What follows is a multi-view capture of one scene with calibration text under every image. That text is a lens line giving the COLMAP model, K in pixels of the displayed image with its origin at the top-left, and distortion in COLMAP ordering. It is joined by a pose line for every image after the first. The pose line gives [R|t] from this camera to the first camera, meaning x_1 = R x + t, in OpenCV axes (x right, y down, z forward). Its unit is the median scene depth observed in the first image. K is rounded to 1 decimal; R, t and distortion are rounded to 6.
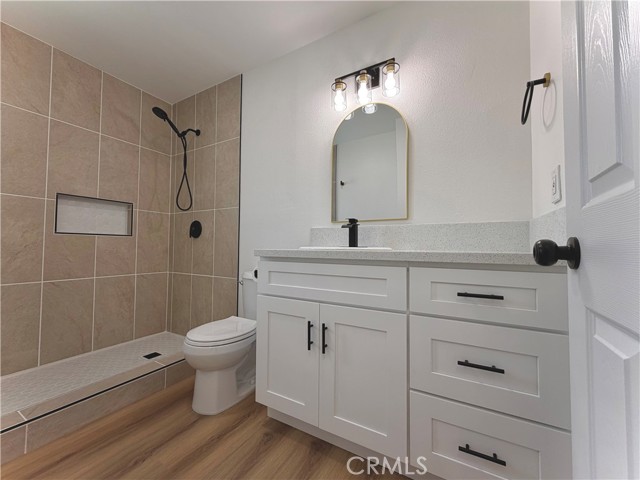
lens RADIAL K [[257.3, 0, 317.9], [0, 257.3, 239.2], [0, 0, 1]] dist [0.000686, 0.000392]
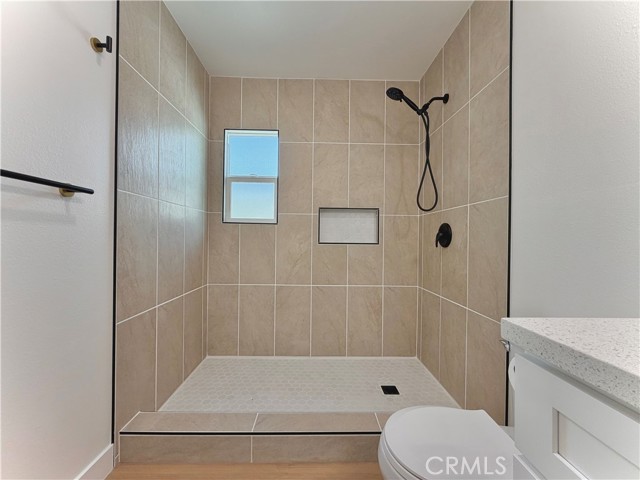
lens RADIAL K [[257.3, 0, 317.1], [0, 257.3, 239.4], [0, 0, 1]] dist [0.000686, 0.000392]
pose [[0.510587, -0.002781, -0.859822, -0.042329], [0.019745, 0.999769, 0.008491, -0.042693], [0.859600, -0.021313, 0.510524, 0.350075]]
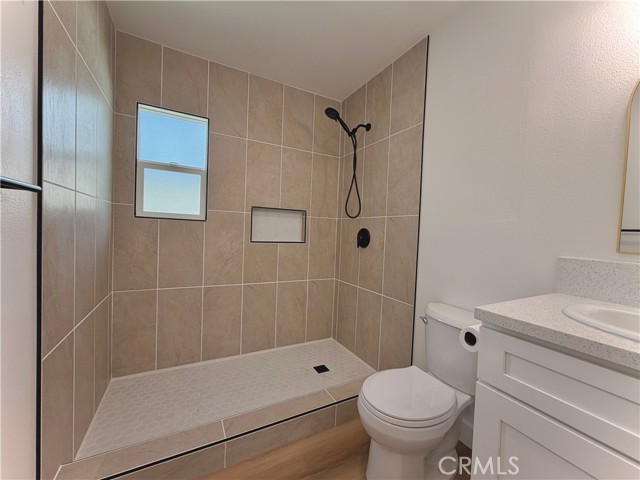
lens RADIAL K [[257.3, 0, 318.2], [0, 257.3, 239.6], [0, 0, 1]] dist [0.000686, 0.000392]
pose [[0.844375, 0.041029, -0.534179, -0.137823], [-0.014160, 0.998424, 0.054304, -0.084401], [0.535565, -0.038289, 0.843626, 0.170844]]
